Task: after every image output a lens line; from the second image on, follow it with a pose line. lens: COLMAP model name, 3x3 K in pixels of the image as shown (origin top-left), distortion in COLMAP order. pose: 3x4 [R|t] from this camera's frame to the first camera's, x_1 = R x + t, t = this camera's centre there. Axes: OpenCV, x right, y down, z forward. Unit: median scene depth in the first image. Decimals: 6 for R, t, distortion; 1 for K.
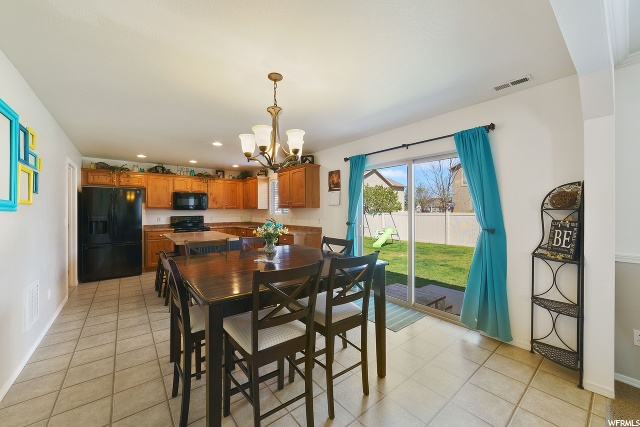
lens RADIAL K [[245.5, 0, 316.1], [0, 245.5, 207.2], [0, 0, 1]] dist [-0.010401, 0.000770]
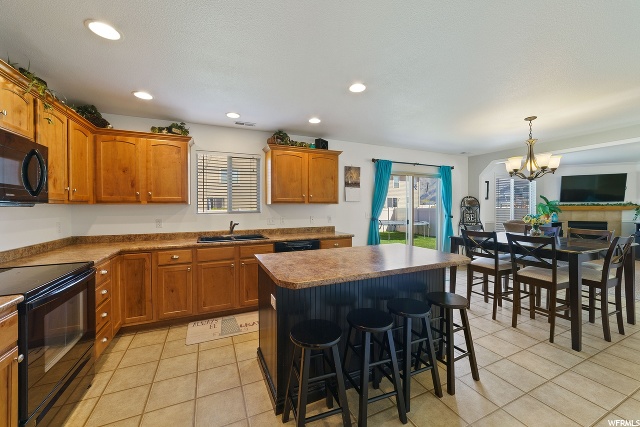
lens RADIAL K [[245.5, 0, 311.1], [0, 245.5, 210.9], [0, 0, 1]] dist [-0.010401, 0.000770]
pose [[0.282938, -0.007758, 0.959107, -0.673545], [-0.012874, 0.999846, 0.011885, 0.011486], [-0.959052, -0.015710, 0.282795, 0.670388]]
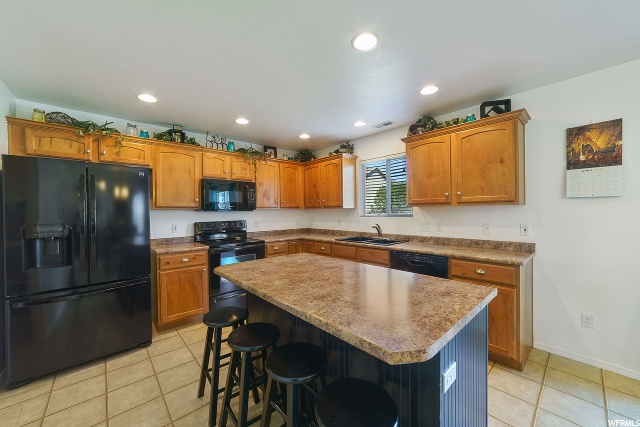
lens RADIAL K [[245.5, 0, 319.6], [0, 245.5, 214.9], [0, 0, 1]] dist [-0.010401, 0.000770]
pose [[0.999301, -0.004844, 0.037056, -0.336705], [0.003702, 0.999518, 0.030822, 0.004331], [-0.037188, -0.030663, 0.998838, 0.432307]]
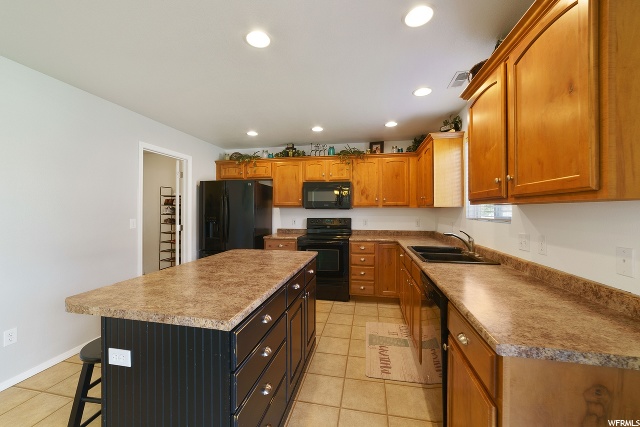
lens RADIAL K [[245.5, 0, 316.9], [0, 245.5, 211.1], [0, 0, 1]] dist [-0.010401, 0.000770]
pose [[0.634908, 0.012790, -0.772482, -0.029576], [0.006288, 0.999744, 0.021721, 0.003274], [0.772562, -0.018649, 0.634665, 0.588202]]
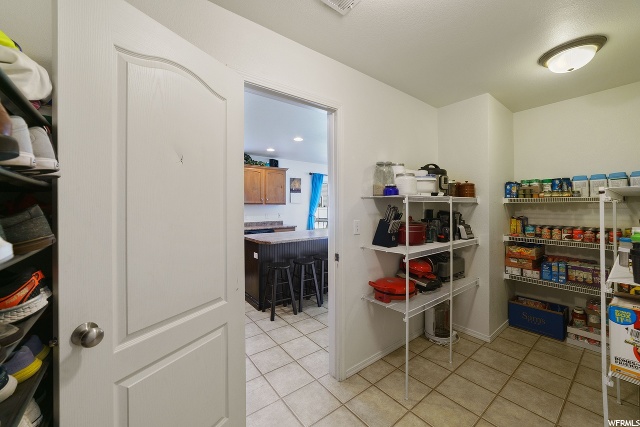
lens RADIAL K [[245.5, 0, 319.4], [0, 245.5, 208.5], [0, 0, 1]] dist [-0.010401, 0.000770]
pose [[0.022726, -0.002255, 0.999739, -0.963065], [-0.010555, 0.999941, 0.002496, 0.010223], [-0.999686, -0.010609, 0.022701, 0.635769]]
